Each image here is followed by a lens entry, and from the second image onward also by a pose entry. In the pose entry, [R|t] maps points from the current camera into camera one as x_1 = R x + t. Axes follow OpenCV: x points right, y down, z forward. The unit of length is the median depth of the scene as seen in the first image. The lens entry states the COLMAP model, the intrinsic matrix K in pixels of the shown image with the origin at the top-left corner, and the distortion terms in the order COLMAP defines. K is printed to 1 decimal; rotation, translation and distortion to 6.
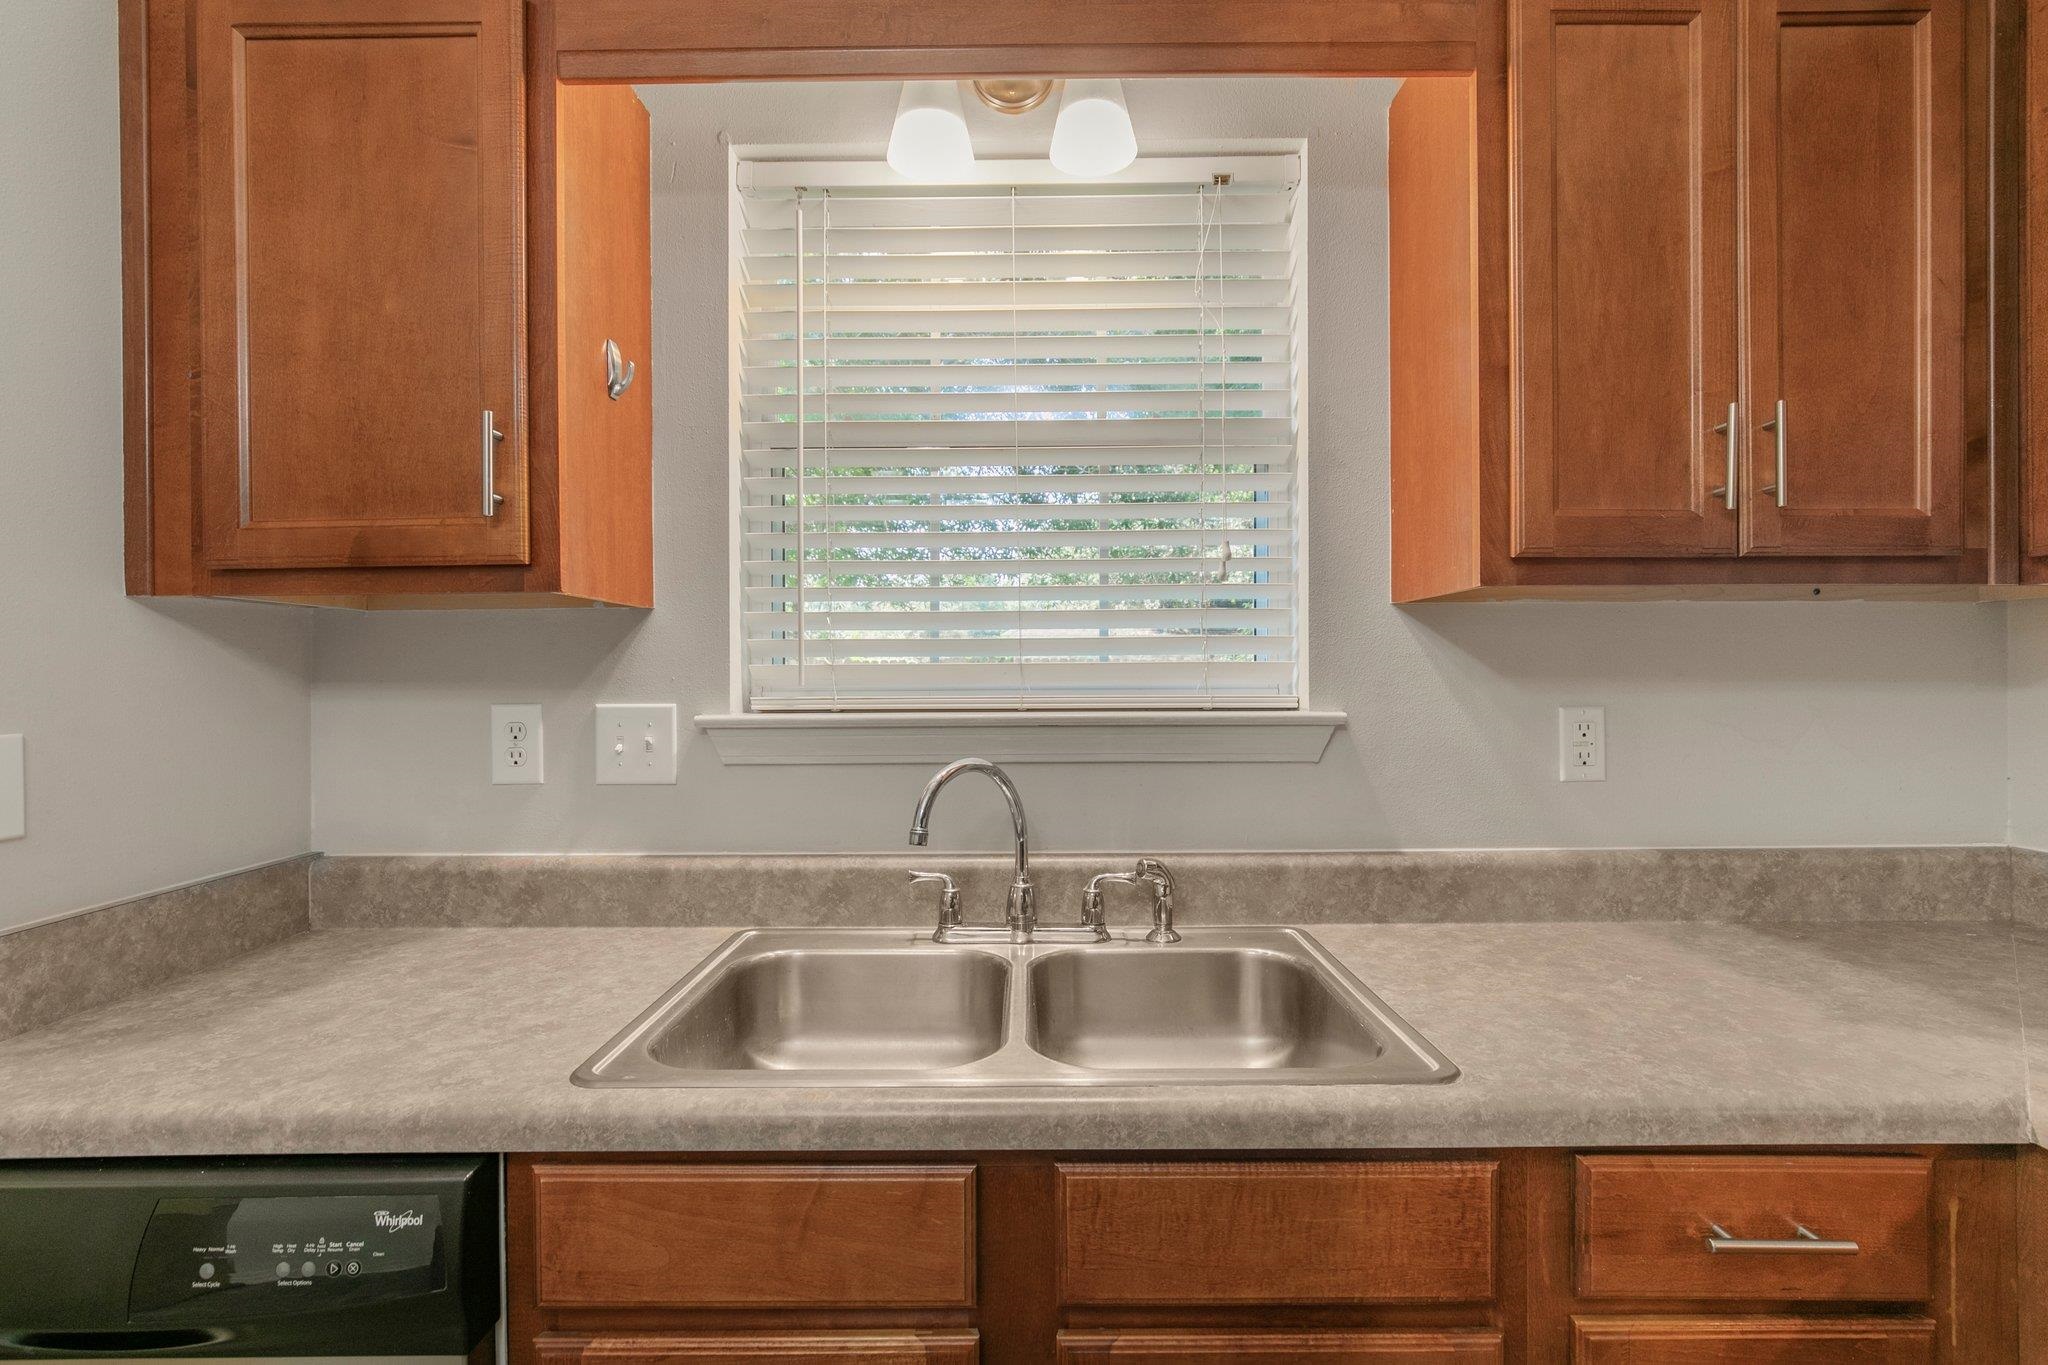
lens RADIAL K [[956.1, 0, 1030.0], [0, 956.1, 679.5], [0, 0, 1]] dist [-0.008094, 0.003702]
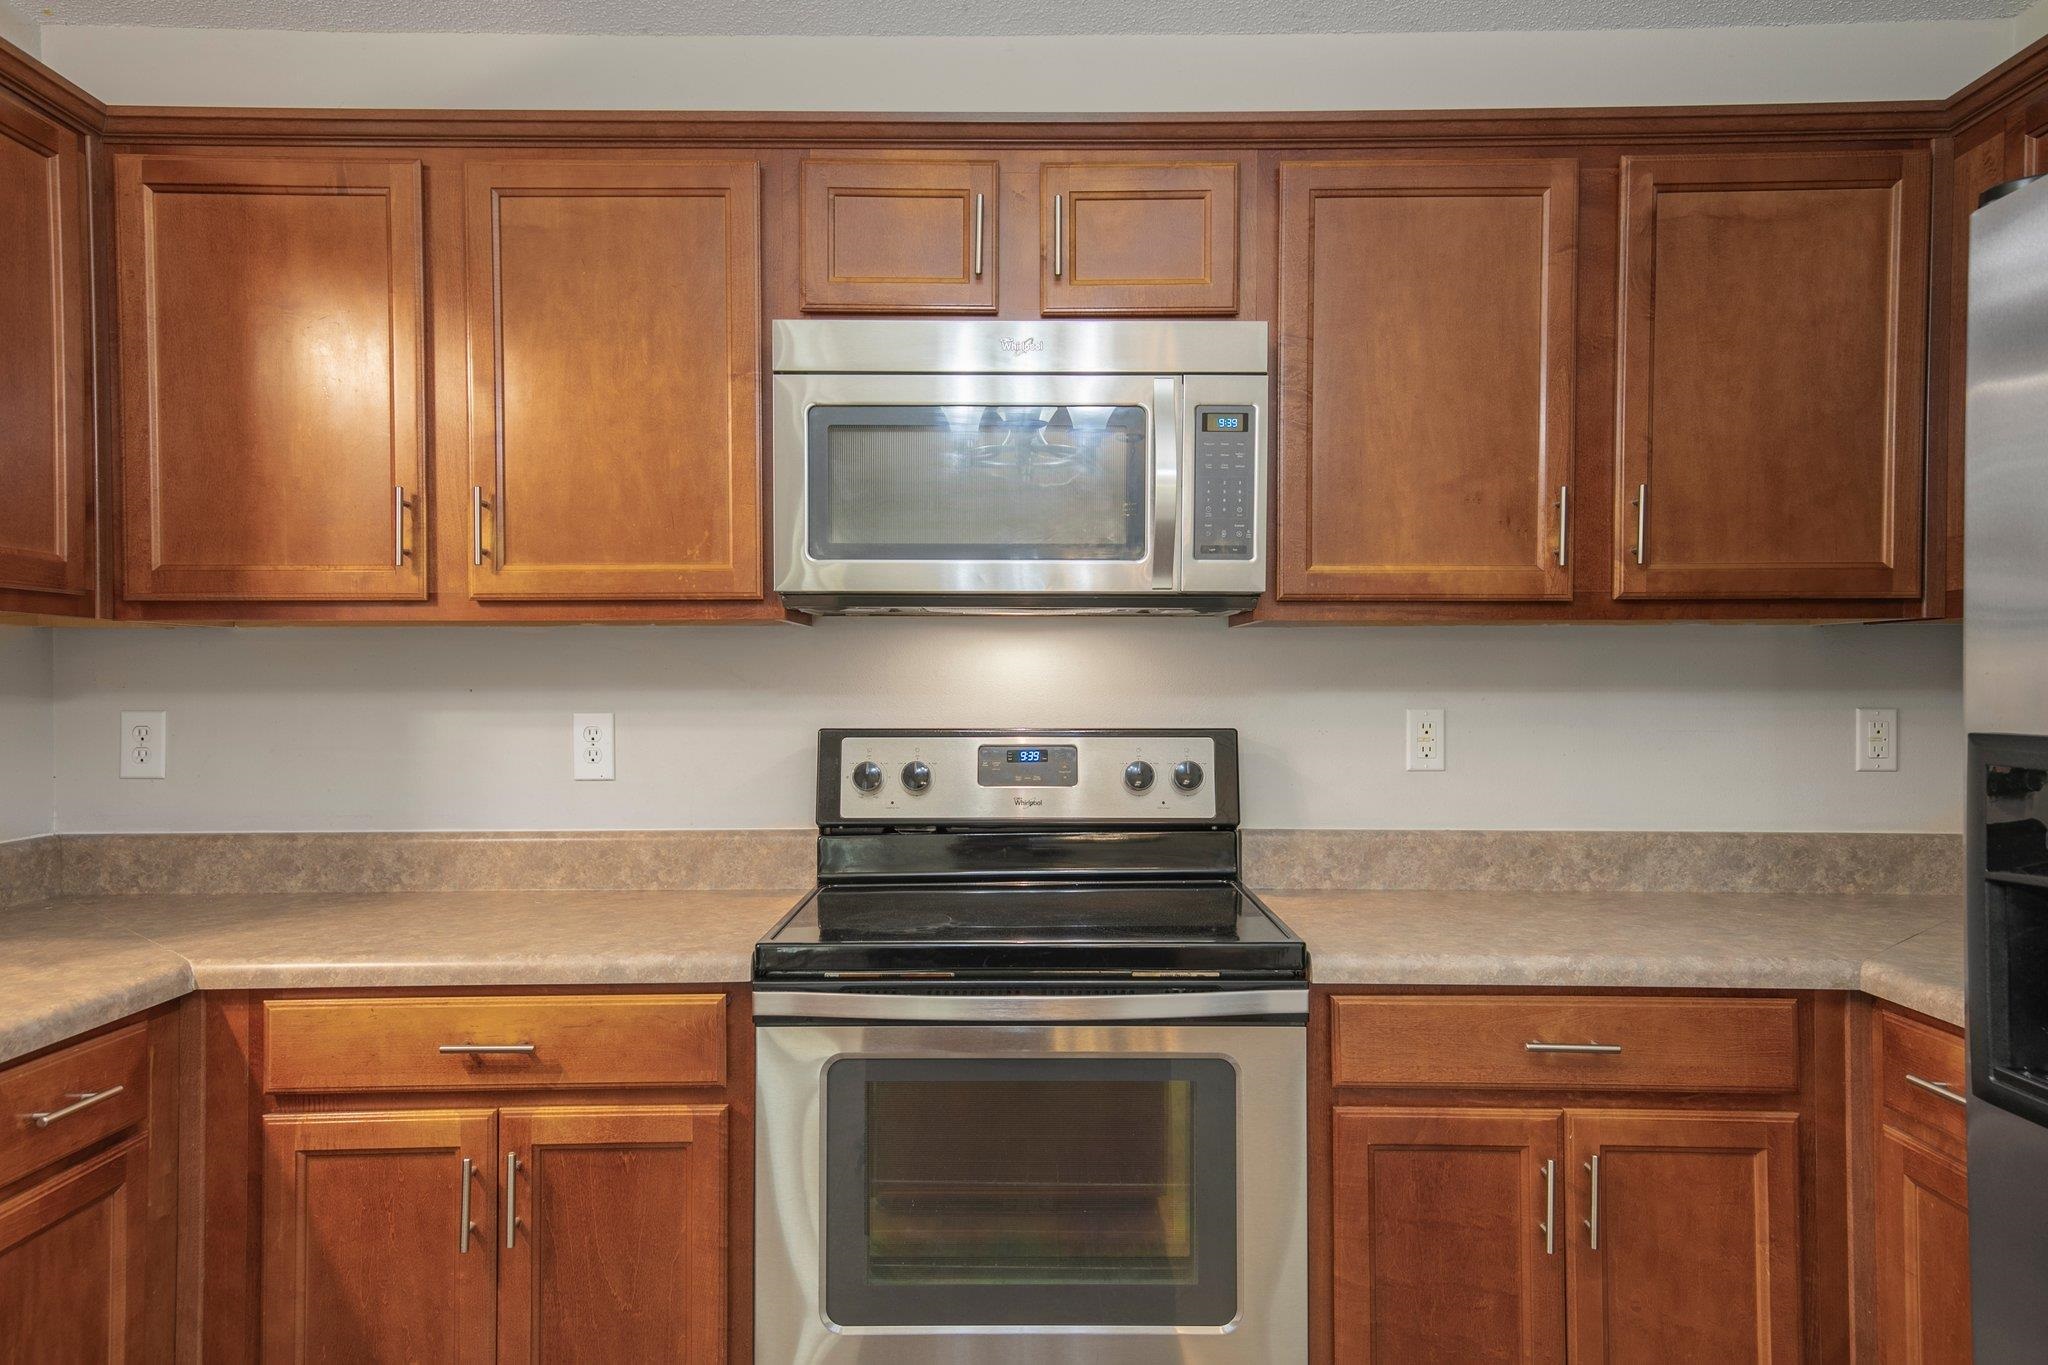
lens RADIAL K [[1315.3, 0, 1013.0], [0, 1315.3, 689.6], [0, 0, 1]] dist [0.038785, 0.007626]
pose [[0.002462, 0.002151, 0.999995, -0.811194], [0.002256, 0.999995, -0.002156, 0.002369], [-0.999994, 0.002262, 0.002457, -0.245894]]
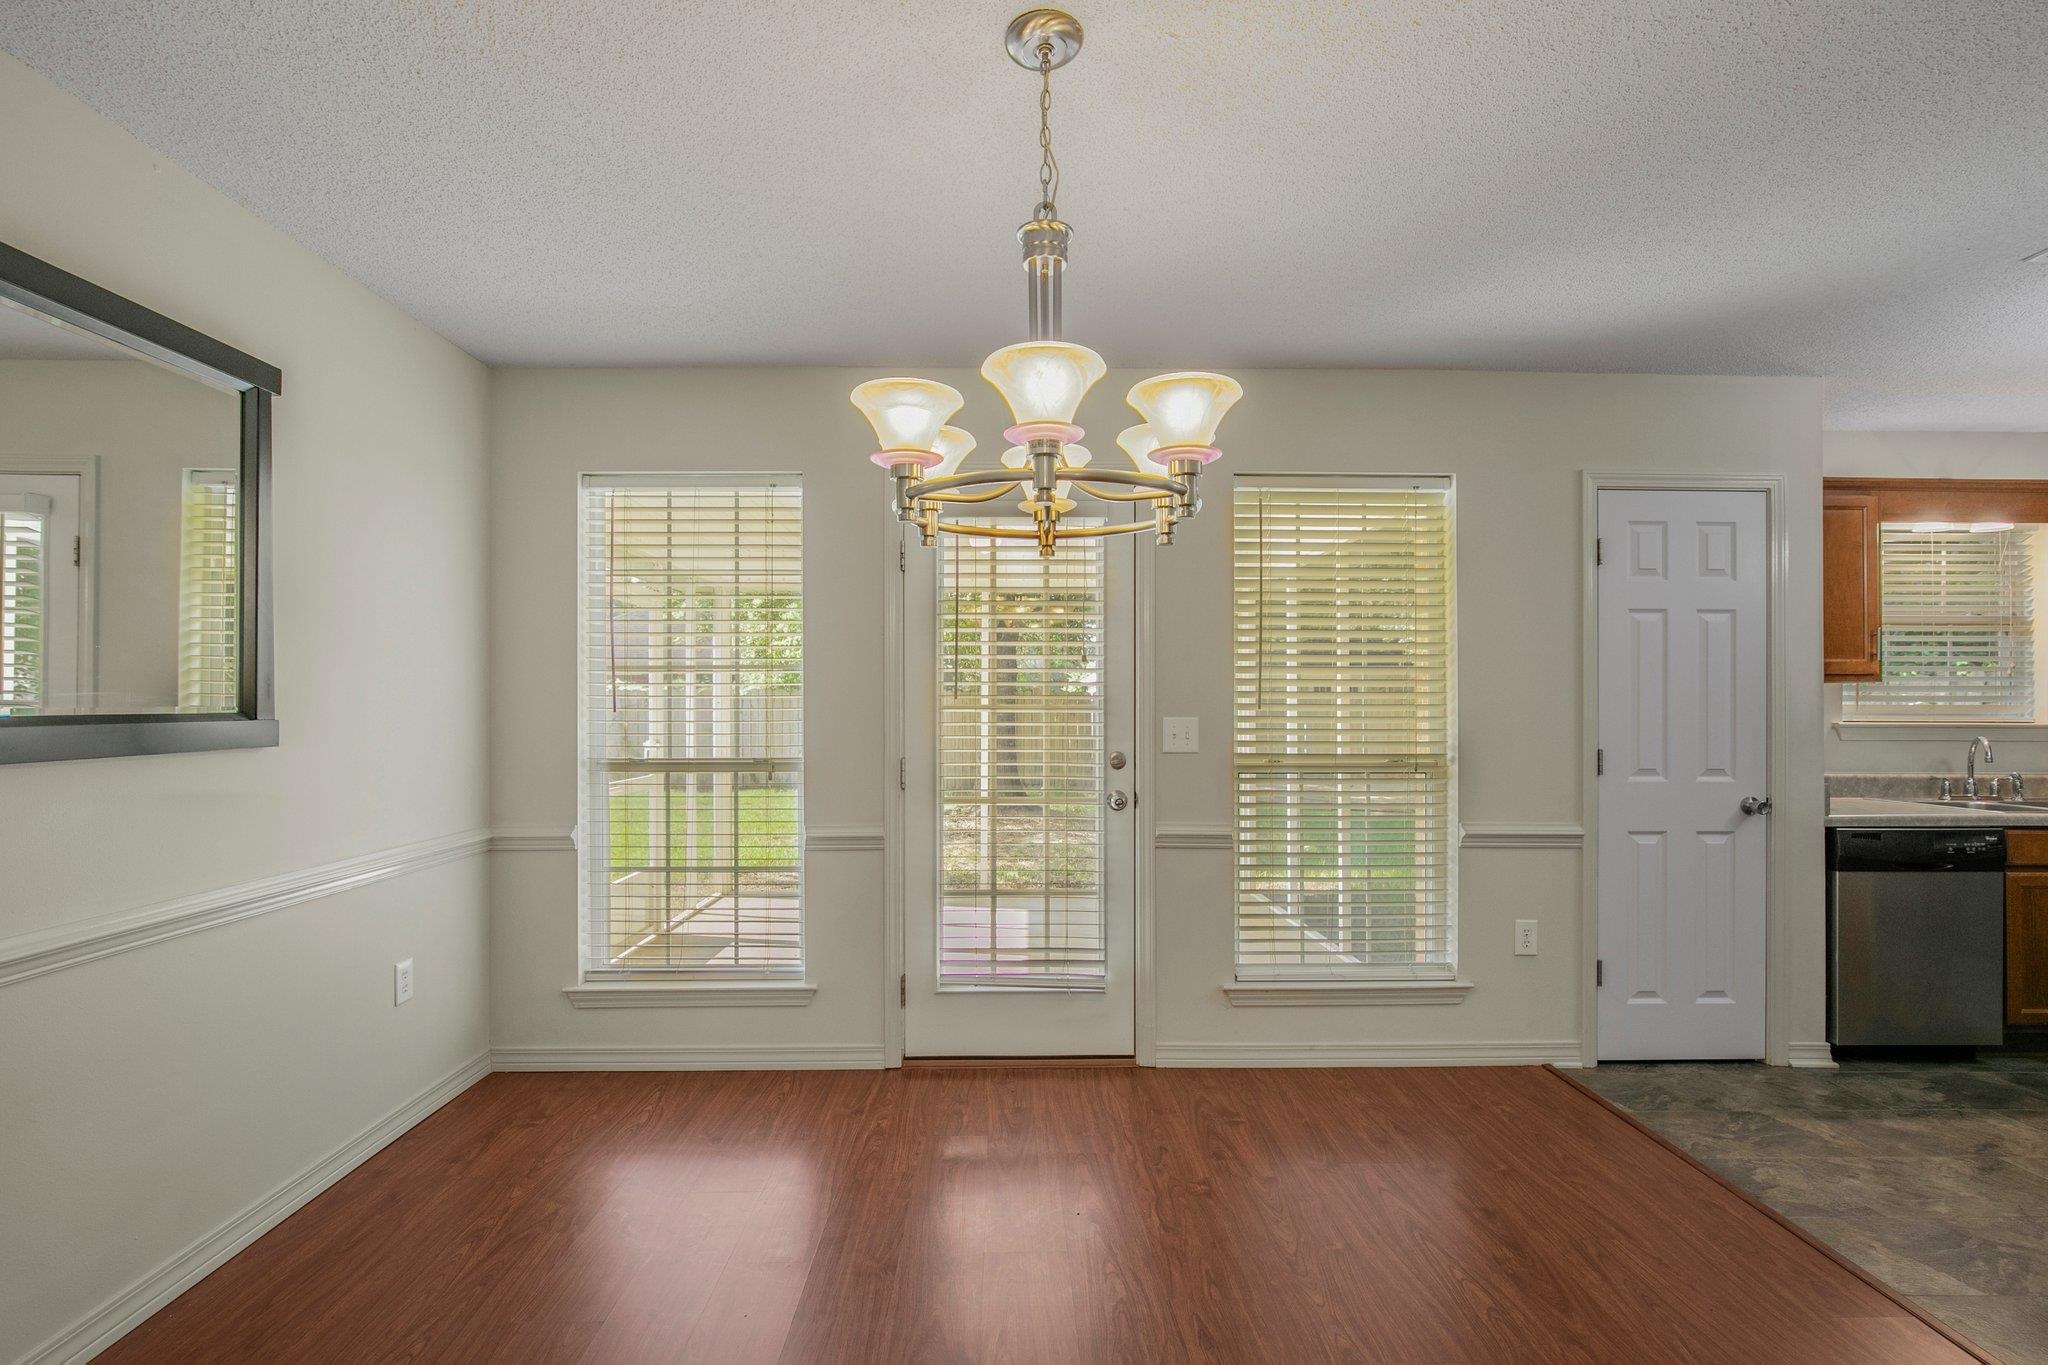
lens RADIAL K [[956.1, 0, 1015.4], [0, 956.1, 691.1], [0, 0, 1]] dist [-0.008094, 0.003702]
pose [[0.999681, 0.013152, 0.021539, -3.524500], [-0.012971, 0.999880, -0.008507, 0.002220], [-0.021649, 0.008225, 0.999732, -2.170736]]
